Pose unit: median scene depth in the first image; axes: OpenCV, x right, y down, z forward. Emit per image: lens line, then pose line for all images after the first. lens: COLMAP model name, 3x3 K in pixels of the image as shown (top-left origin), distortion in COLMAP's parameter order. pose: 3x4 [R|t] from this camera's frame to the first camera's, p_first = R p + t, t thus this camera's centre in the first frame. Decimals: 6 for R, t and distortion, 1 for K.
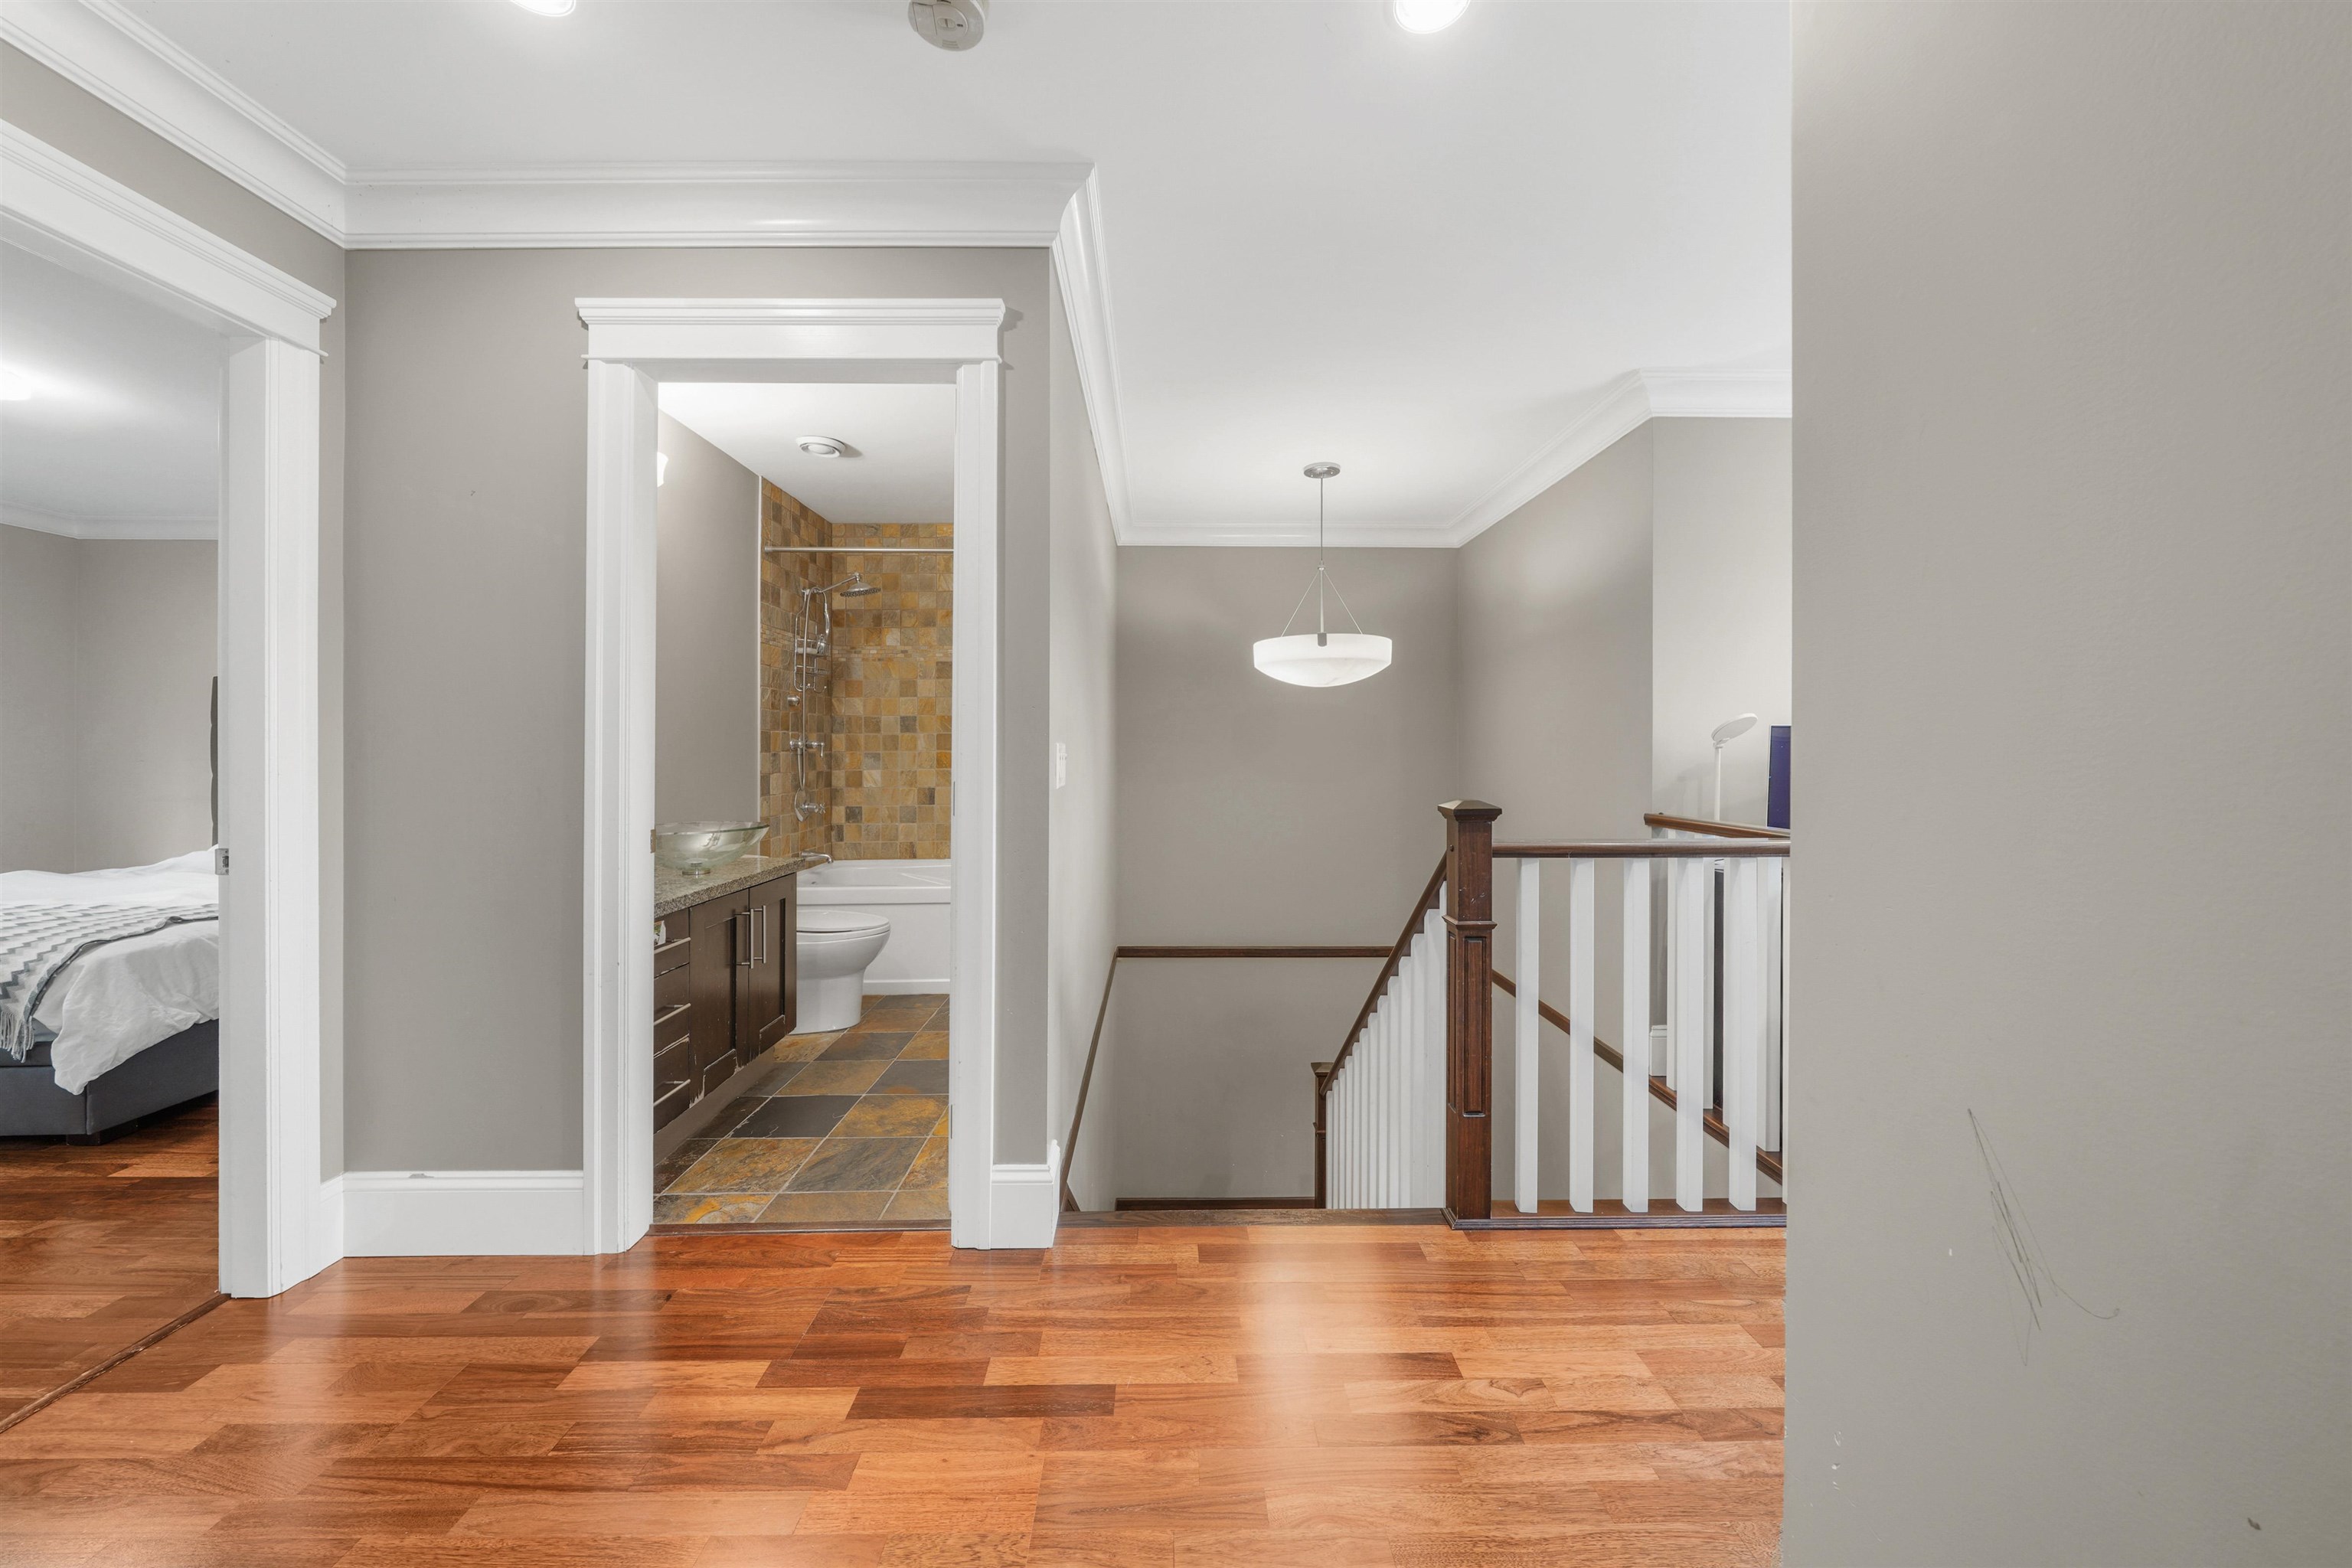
lens RADIAL K [[836.7, 0, 1168.0], [0, 836.7, 750.3], [0, 0, 1]] dist [-0.005593, -0.000559]
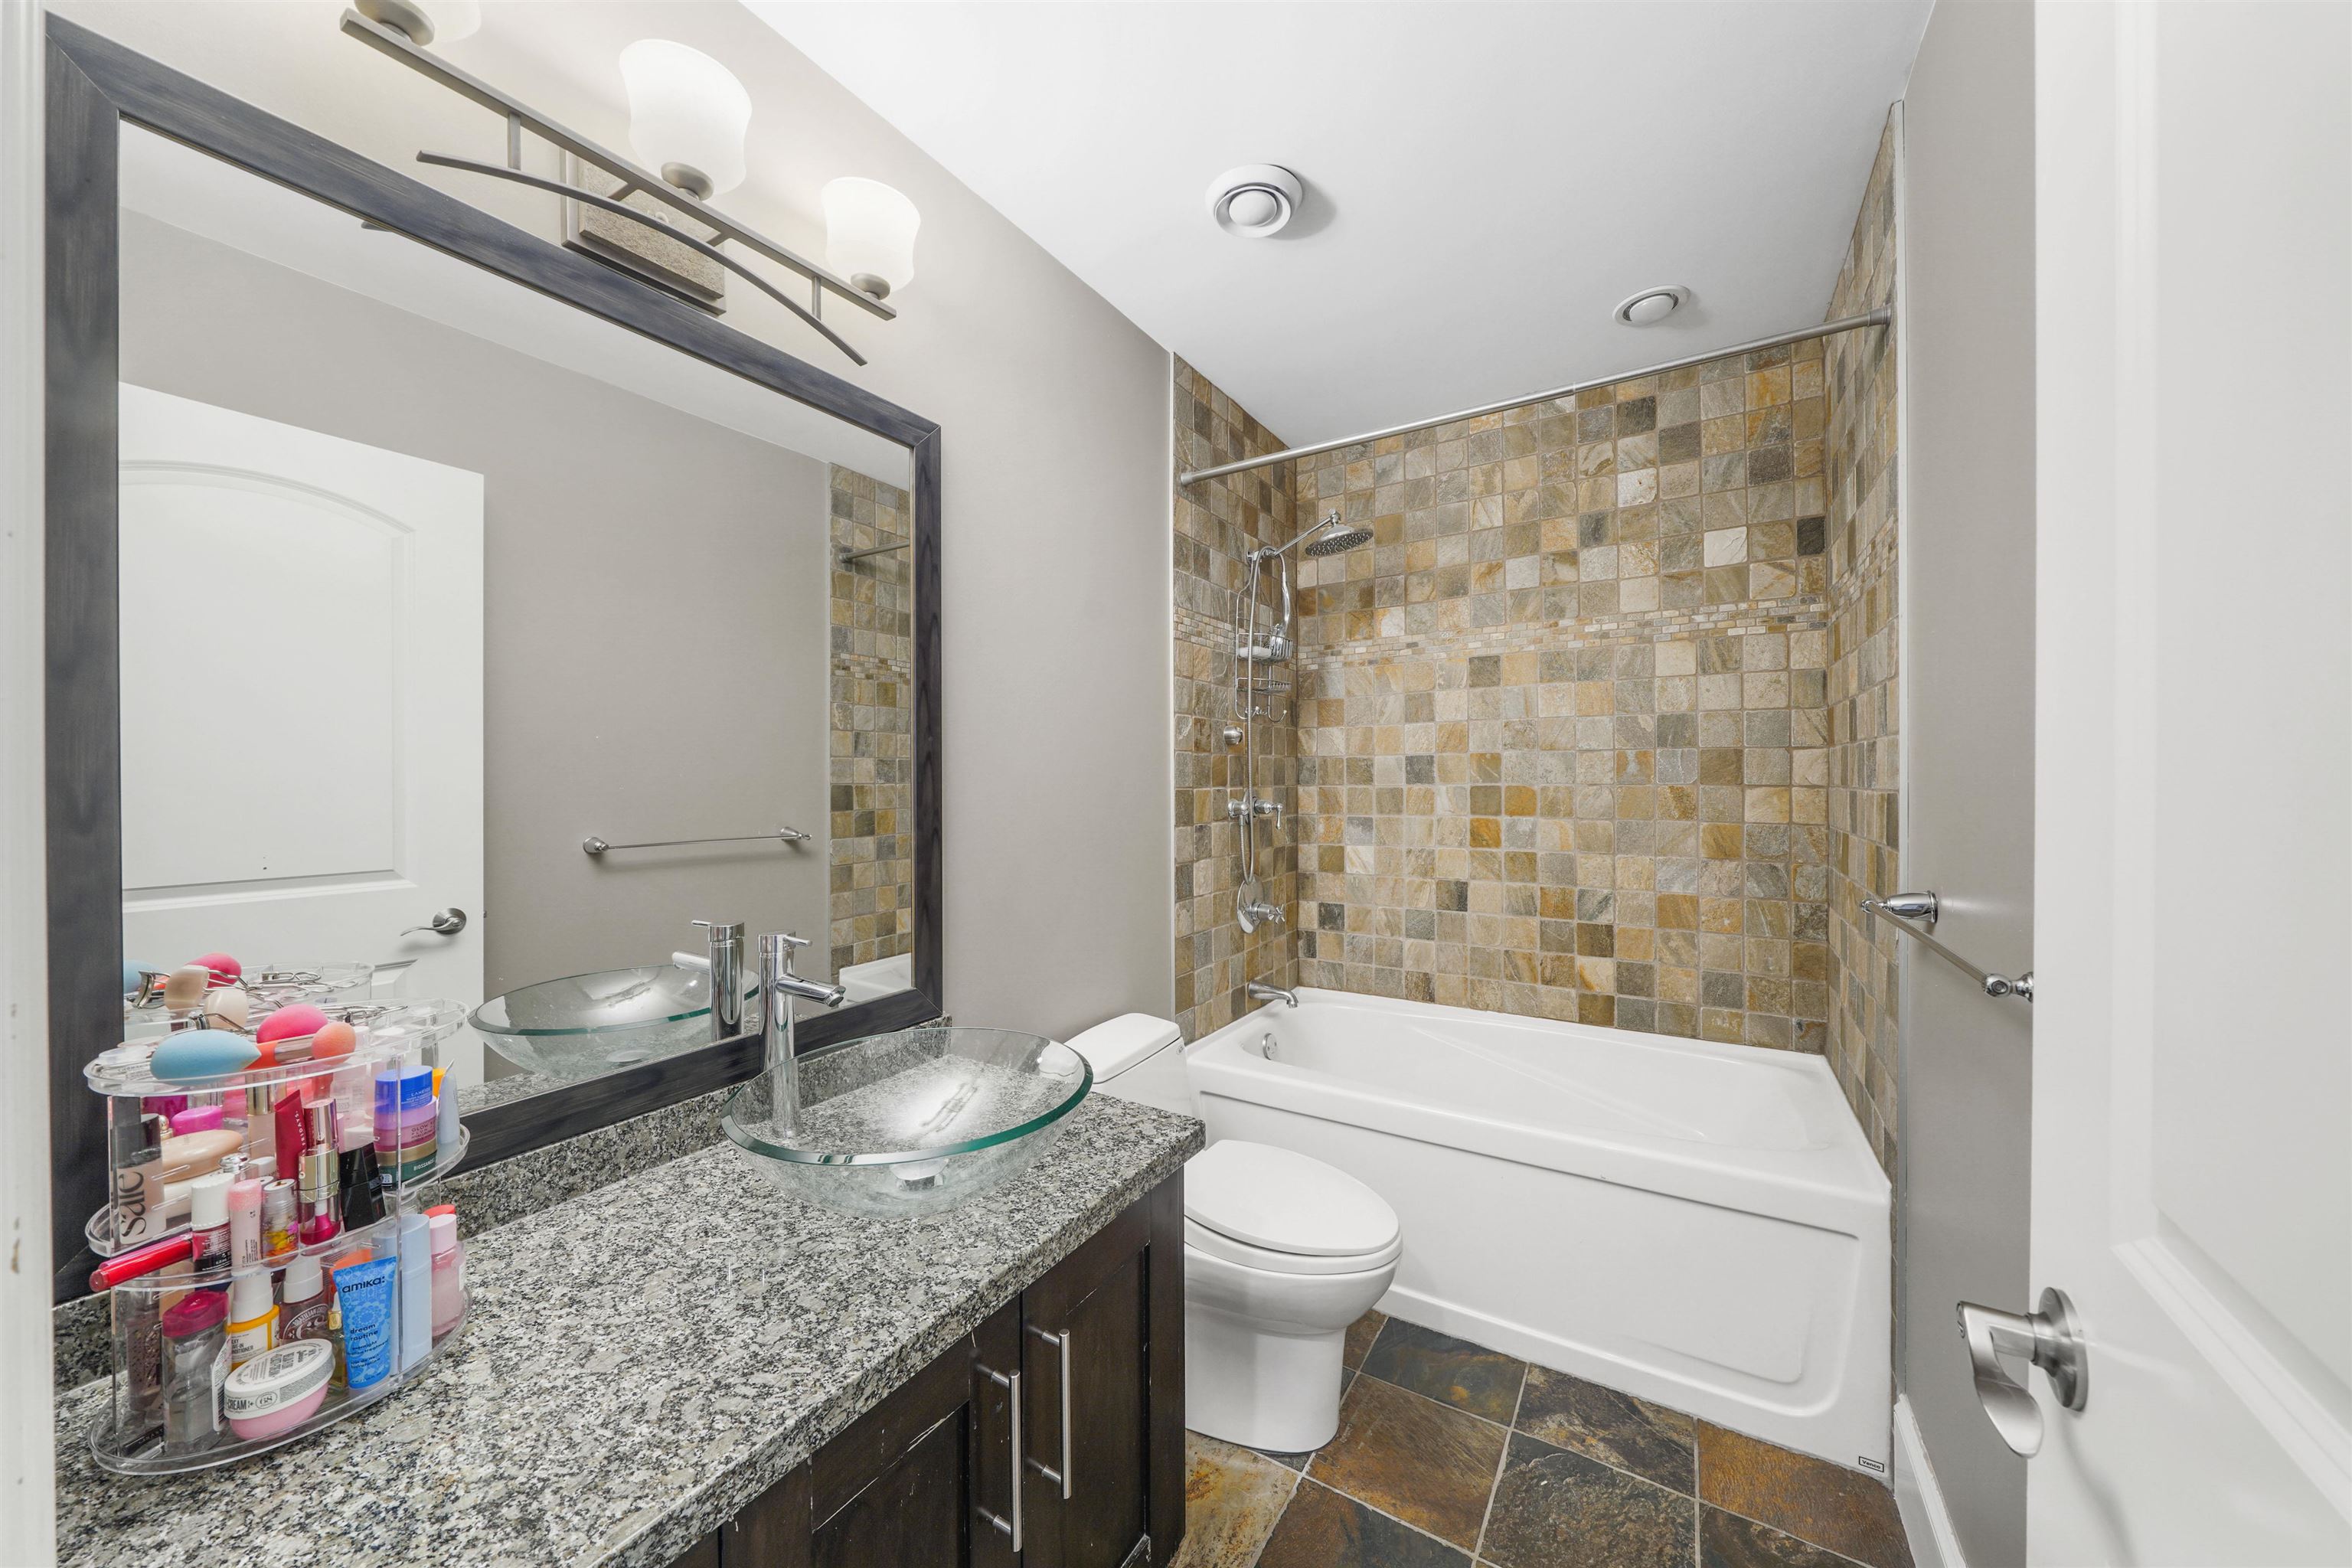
lens RADIAL K [[836.7, 0, 1175.1], [0, 836.7, 782.8], [0, 0, 1]] dist [-0.005593, -0.000559]
pose [[0.849218, -0.002937, -0.528034, -0.150918], [0.005672, 0.999978, 0.003559, -0.025523], [0.528012, -0.006017, 0.849216, 0.424801]]
